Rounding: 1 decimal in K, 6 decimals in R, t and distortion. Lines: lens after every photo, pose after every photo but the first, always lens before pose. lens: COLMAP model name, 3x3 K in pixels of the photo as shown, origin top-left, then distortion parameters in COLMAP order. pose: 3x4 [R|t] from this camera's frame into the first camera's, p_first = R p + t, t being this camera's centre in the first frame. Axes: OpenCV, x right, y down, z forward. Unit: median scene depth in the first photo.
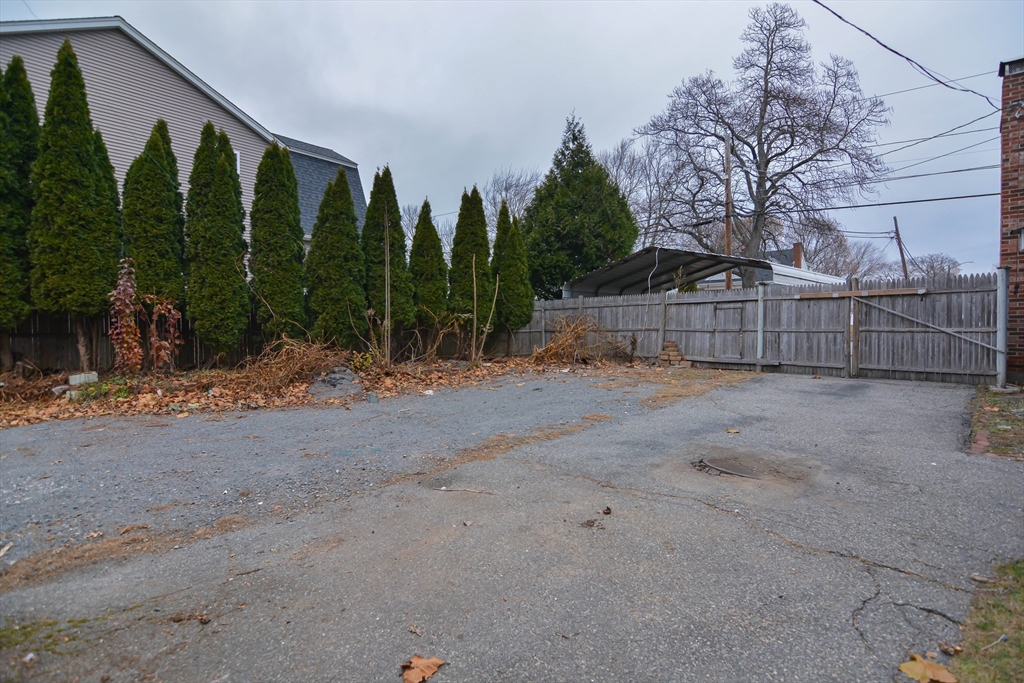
lens RADIAL K [[503.8, 0, 514.2], [0, 503.8, 343.6], [0, 0, 1]] dist [0.005264, -0.005244]
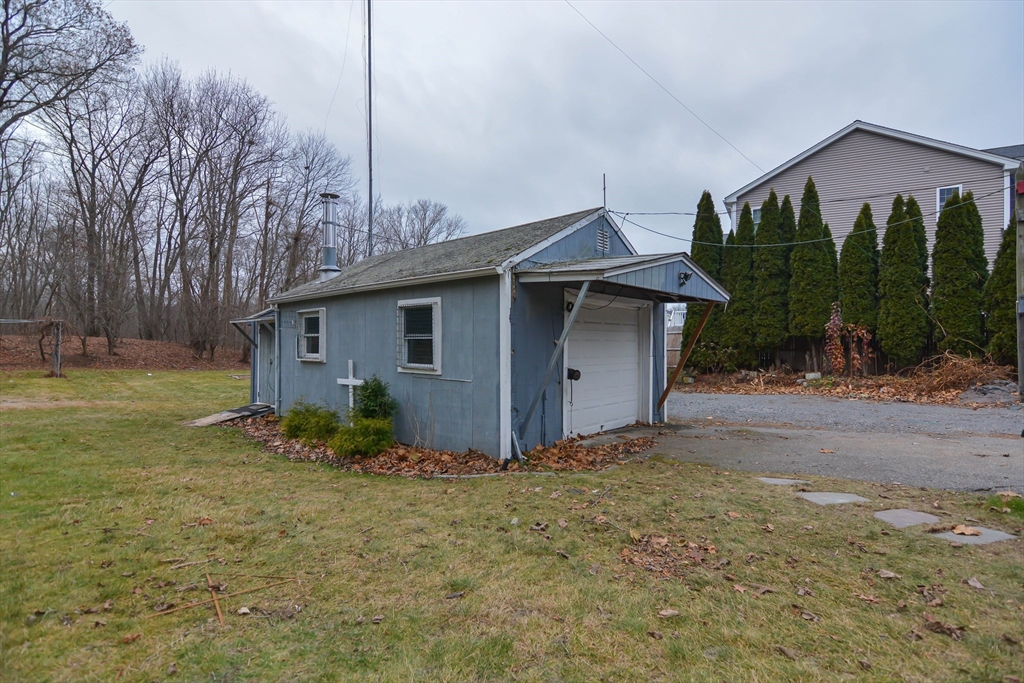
lens RADIAL K [[486.6, 0, 516.7], [0, 486.6, 345.1], [0, 0, 1]] dist [0.012221, -0.012148]
pose [[0.235135, -0.002607, -0.971959, 0.281262], [-0.028876, 0.999536, -0.009666, 0.006364], [0.971534, 0.030339, 0.234951, -0.195034]]
